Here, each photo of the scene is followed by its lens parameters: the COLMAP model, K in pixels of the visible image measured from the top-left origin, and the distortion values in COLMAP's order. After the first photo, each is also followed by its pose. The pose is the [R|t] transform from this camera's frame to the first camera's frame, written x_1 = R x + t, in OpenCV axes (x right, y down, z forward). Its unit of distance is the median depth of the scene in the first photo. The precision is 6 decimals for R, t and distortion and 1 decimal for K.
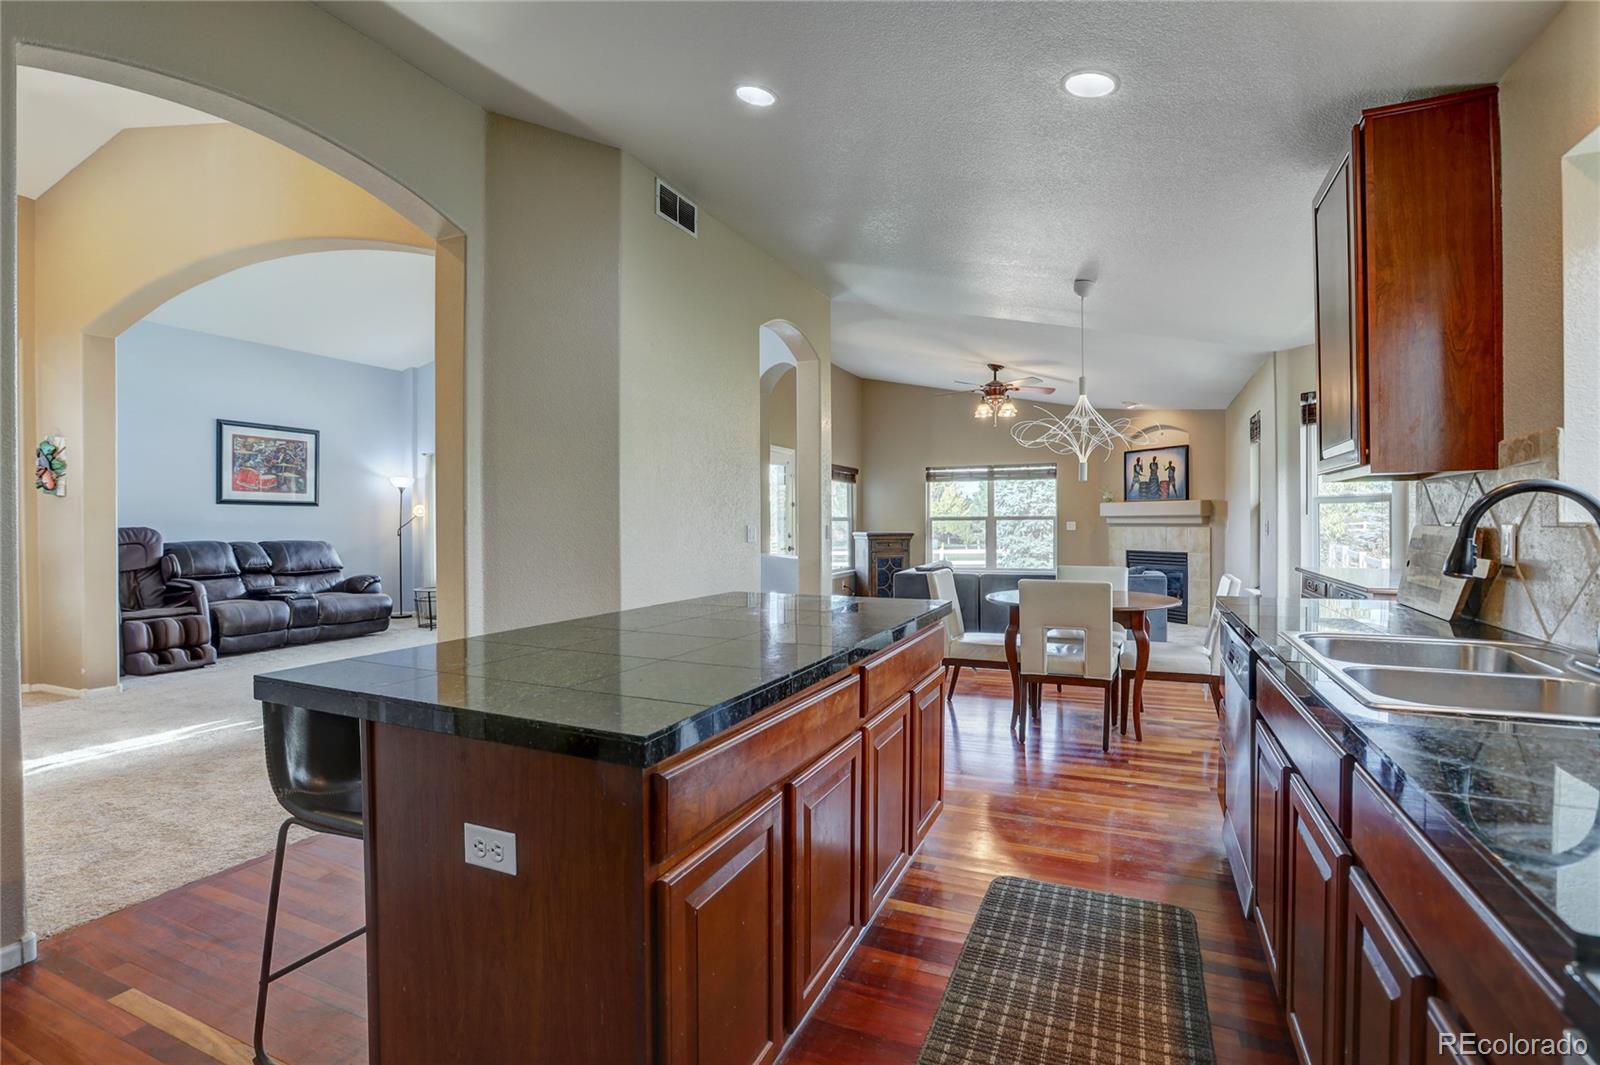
lens RADIAL K [[731.9, 0, 821.4], [0, 731.9, 526.1], [0, 0, 1]] dist [-0.033800, 0.007447]
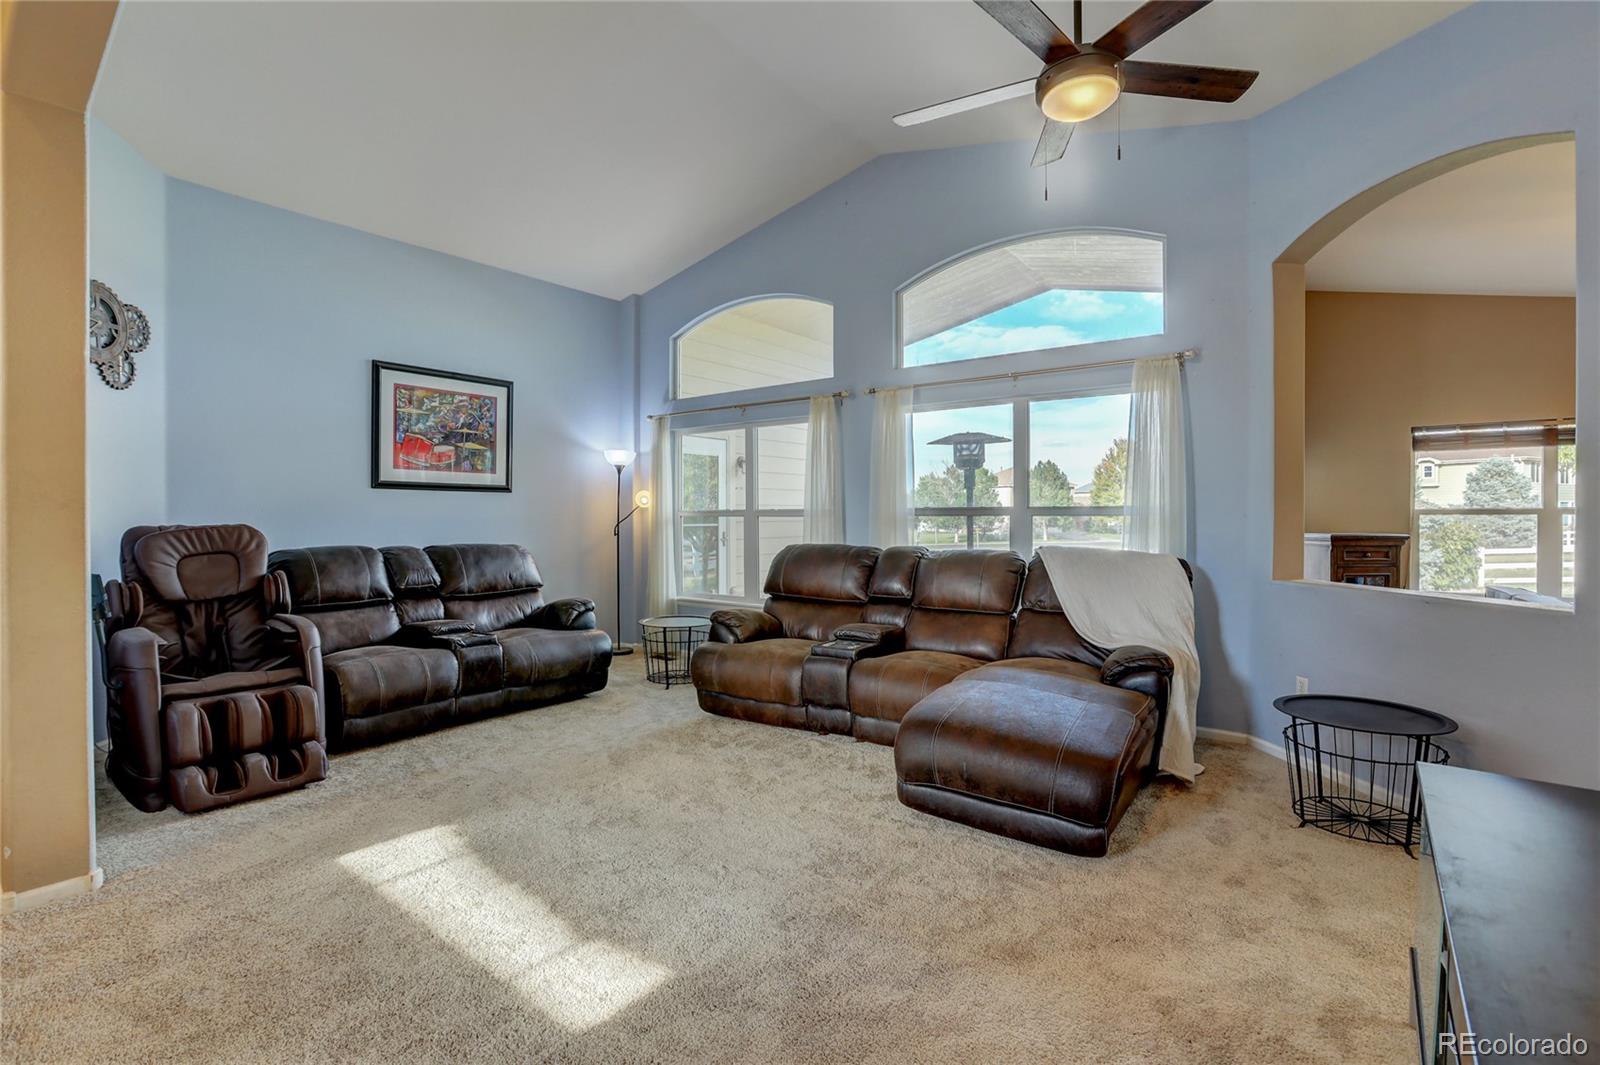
lens RADIAL K [[731.9, 0, 798.9], [0, 731.9, 518.6], [0, 0, 1]] dist [-0.033800, 0.007447]
pose [[0.965902, 0.005005, -0.258859, -0.279206], [-0.004473, 0.999987, 0.002643, -0.005994], [0.258869, -0.001395, 0.965911, 0.441580]]
